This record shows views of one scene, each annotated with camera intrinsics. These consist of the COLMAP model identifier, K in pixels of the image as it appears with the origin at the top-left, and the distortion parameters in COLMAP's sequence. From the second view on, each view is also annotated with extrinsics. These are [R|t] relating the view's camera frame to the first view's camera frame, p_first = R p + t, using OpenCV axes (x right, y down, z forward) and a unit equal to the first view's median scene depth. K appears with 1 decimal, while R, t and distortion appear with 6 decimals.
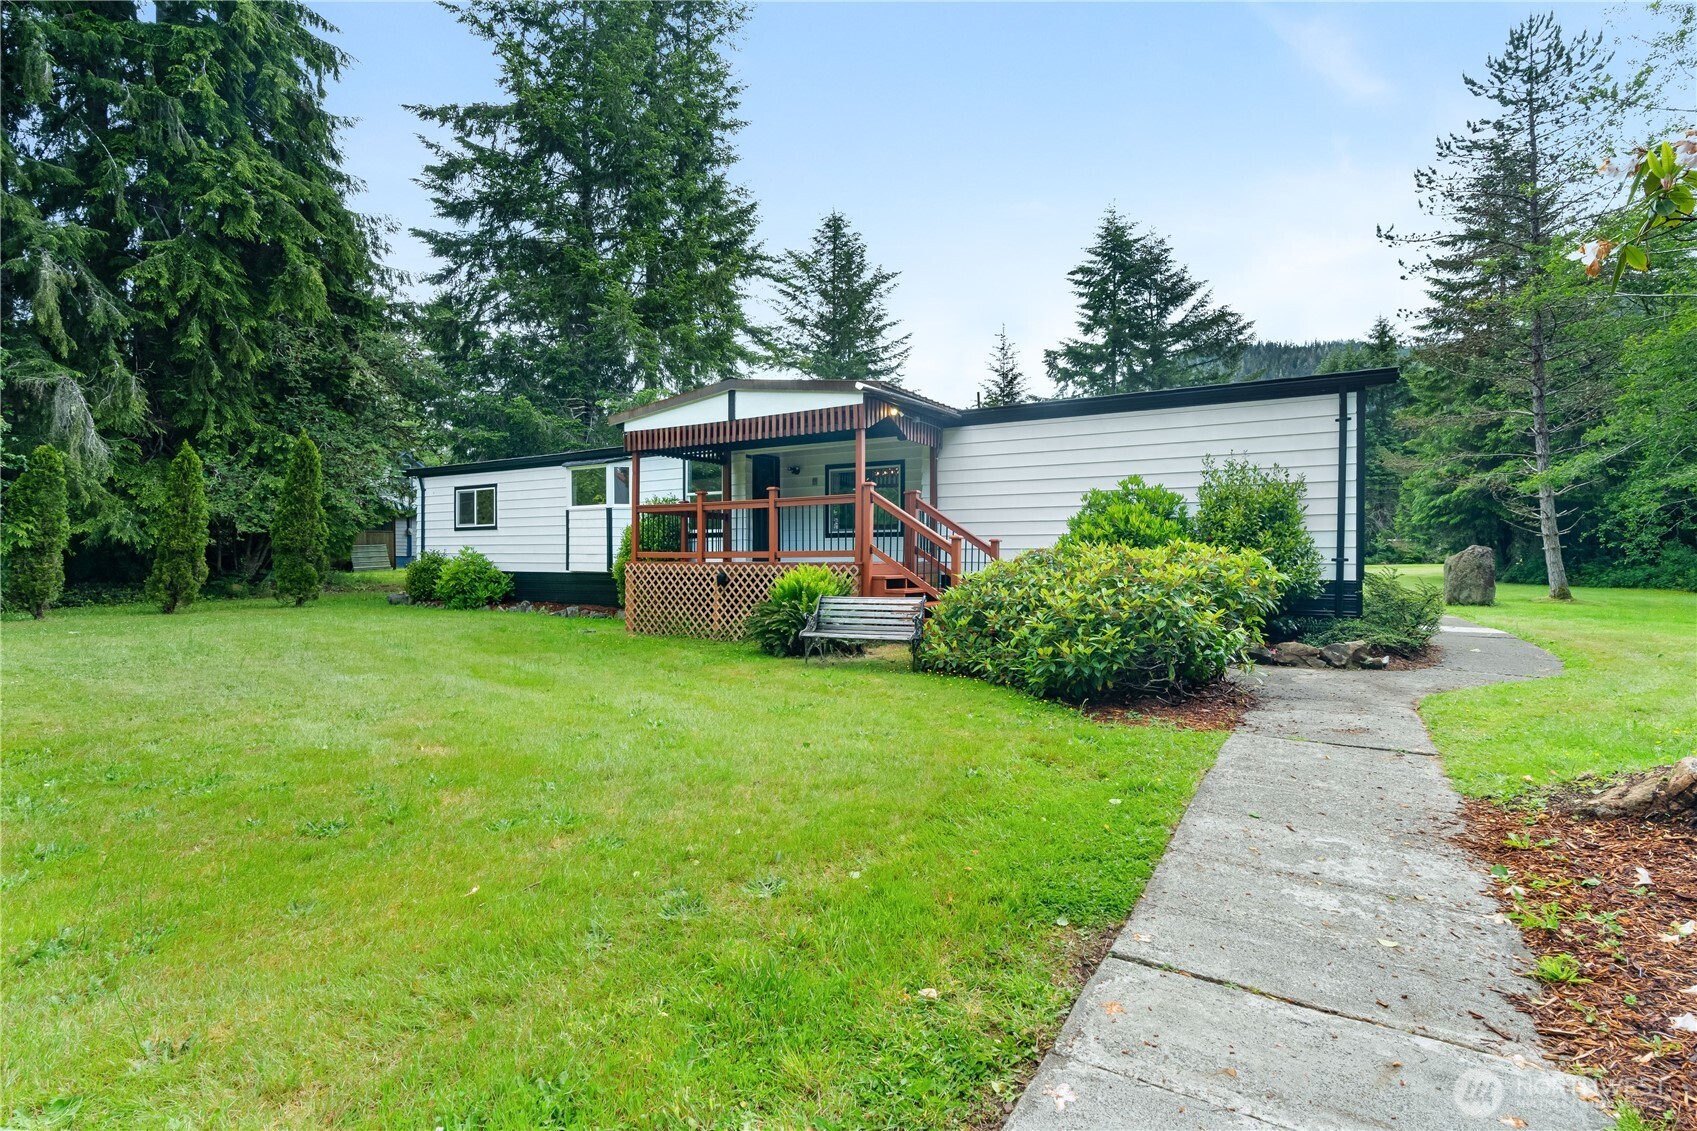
lens RADIAL K [[786.3, 0, 848.5], [0, 786.3, 565.5], [0, 0, 1]] dist [-0.000852, 0.000031]
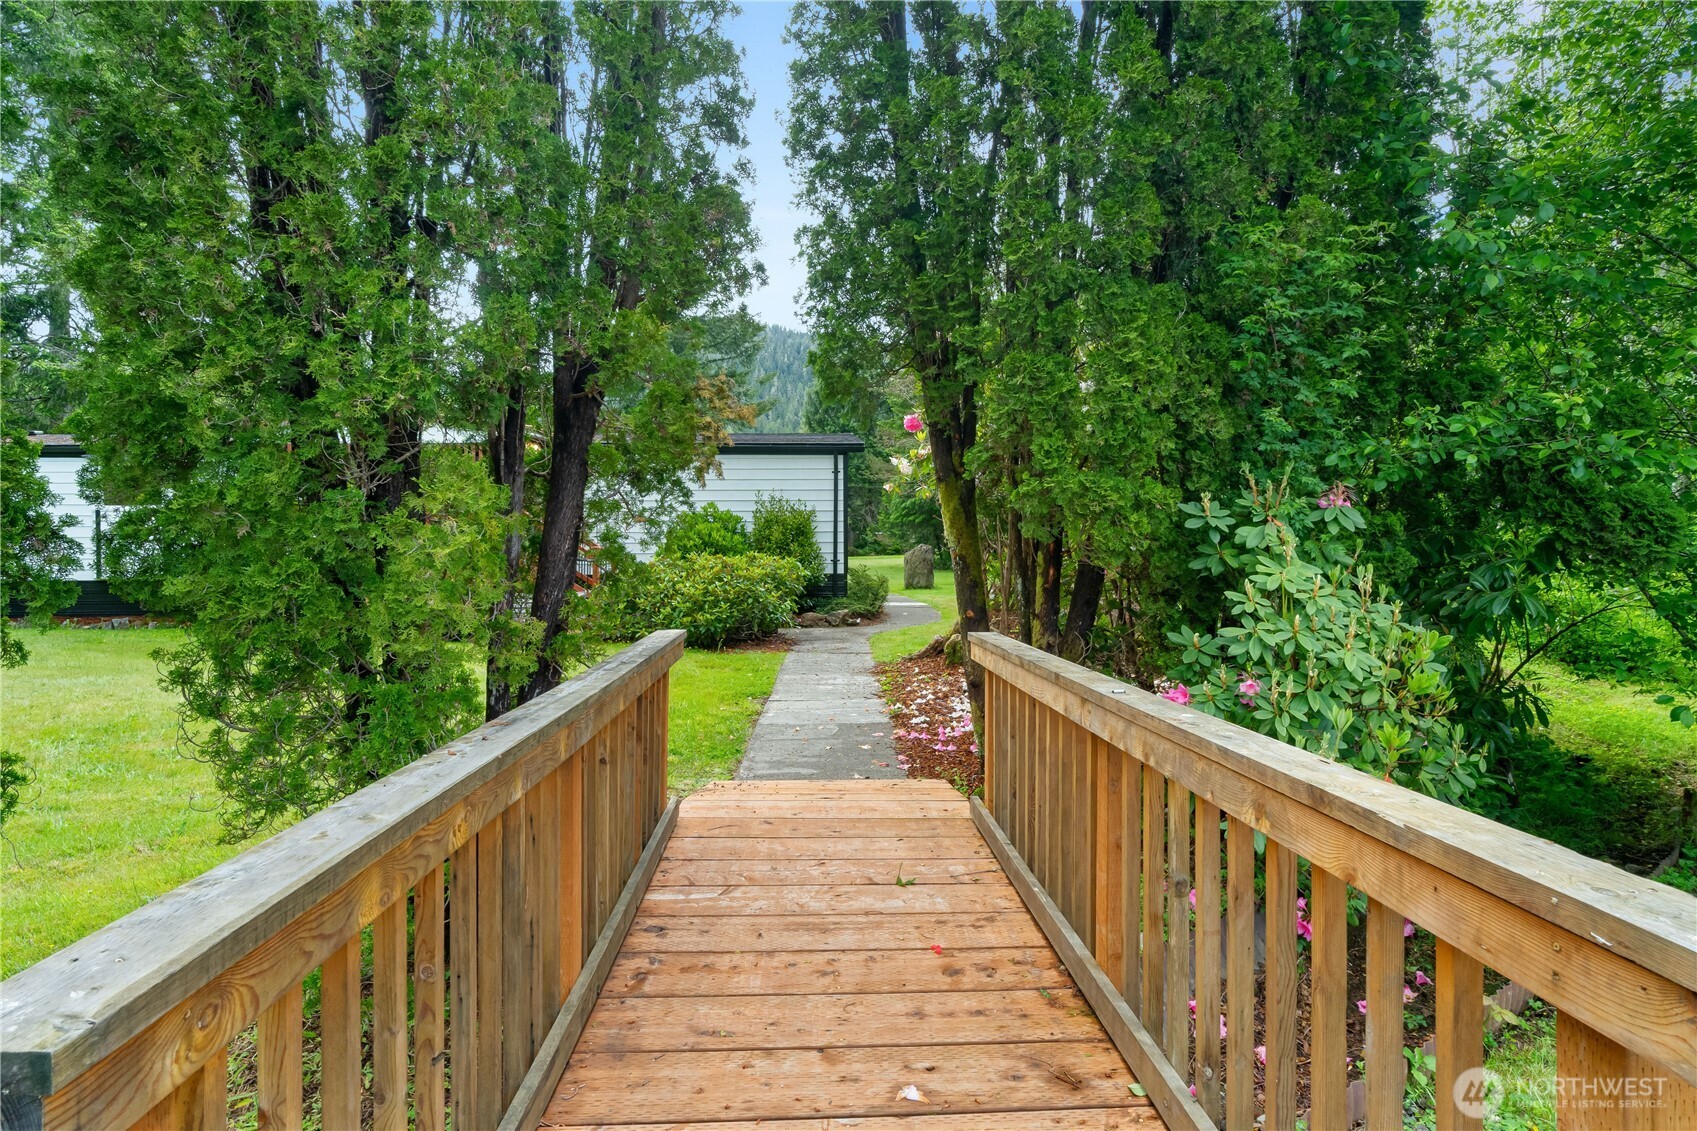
lens RADIAL K [[936.9, 0, 846.6], [0, 936.9, 546.1], [0, 0, 1]] dist [-0.001392, 0.000028]
pose [[0.844217, -0.004247, 0.535985, -0.217357], [0.010976, 0.999896, -0.009365, -0.010894], [-0.535889, 0.013789, 0.844176, -0.358964]]
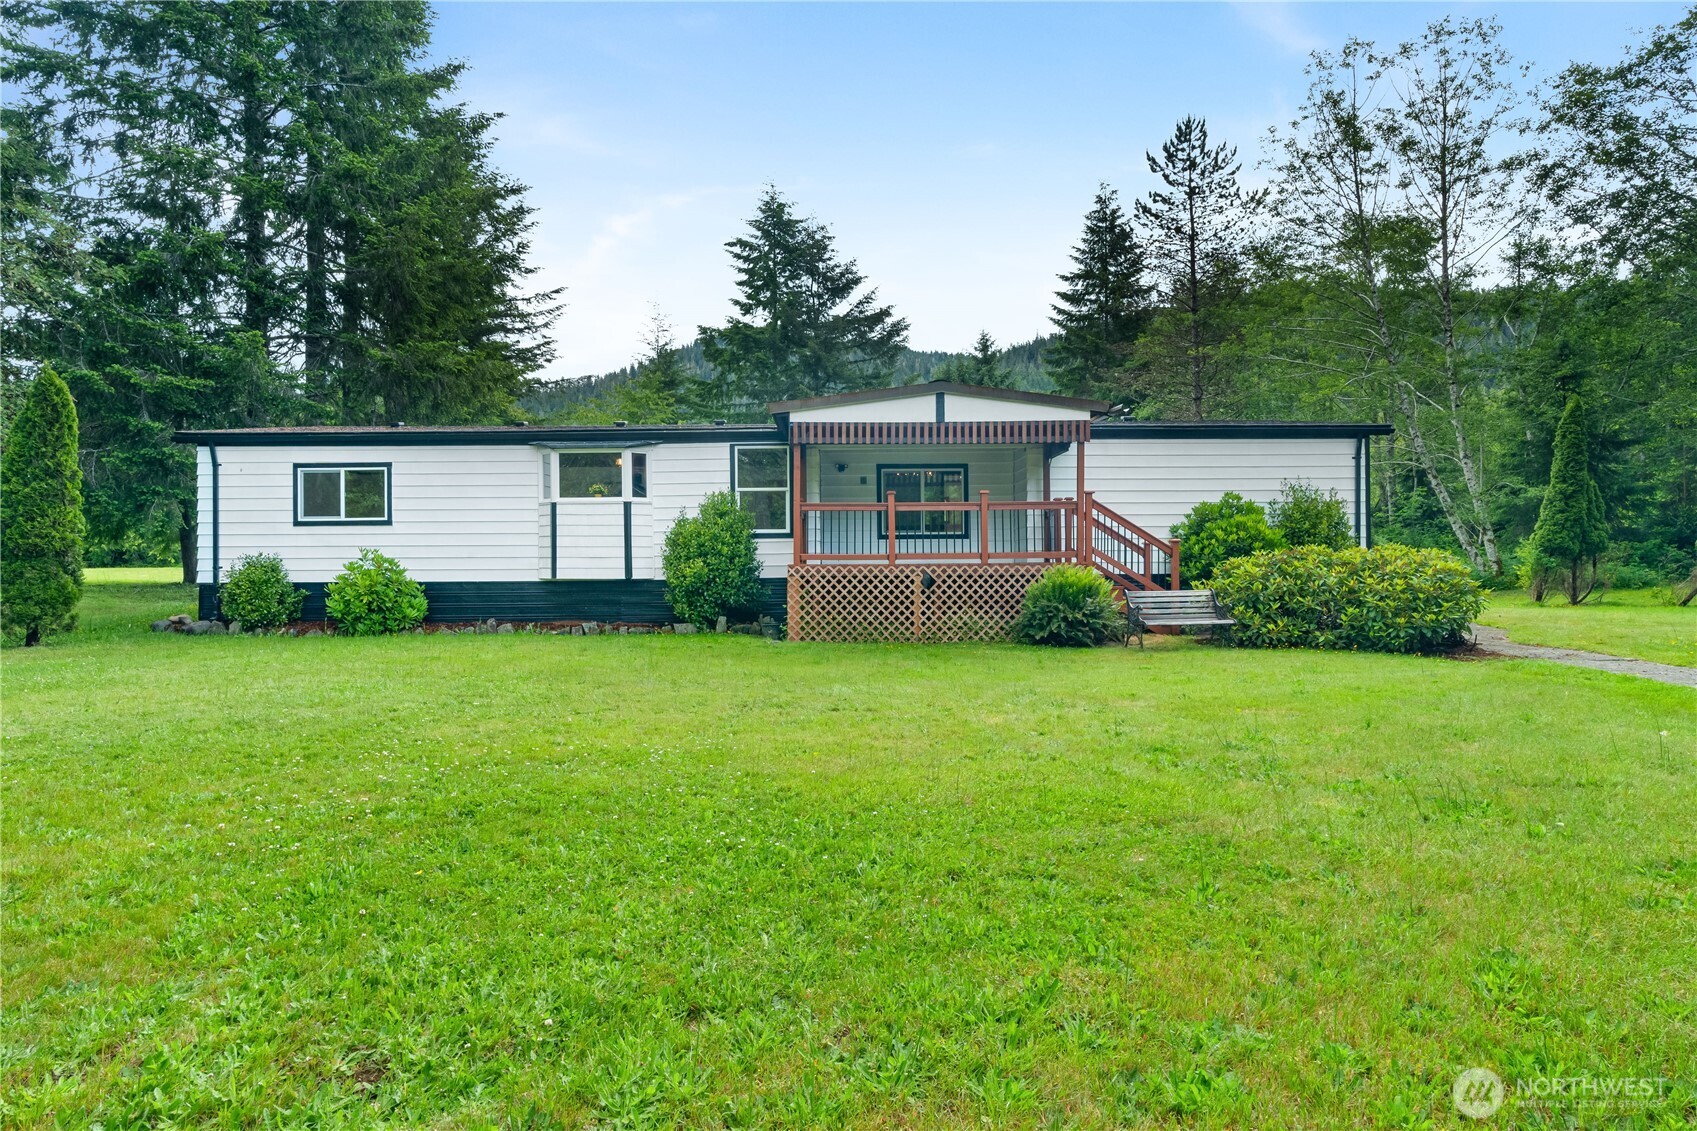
lens RADIAL K [[956.7, 0, 848.5], [0, 956.7, 565.5], [0, 0, 1]] dist [-0.011200, 0.000157]
pose [[0.854910, -0.007758, 0.518718, -0.607609], [0.011948, 0.999917, -0.004737, 0.001706], [-0.518638, 0.010247, 0.854932, 0.015599]]
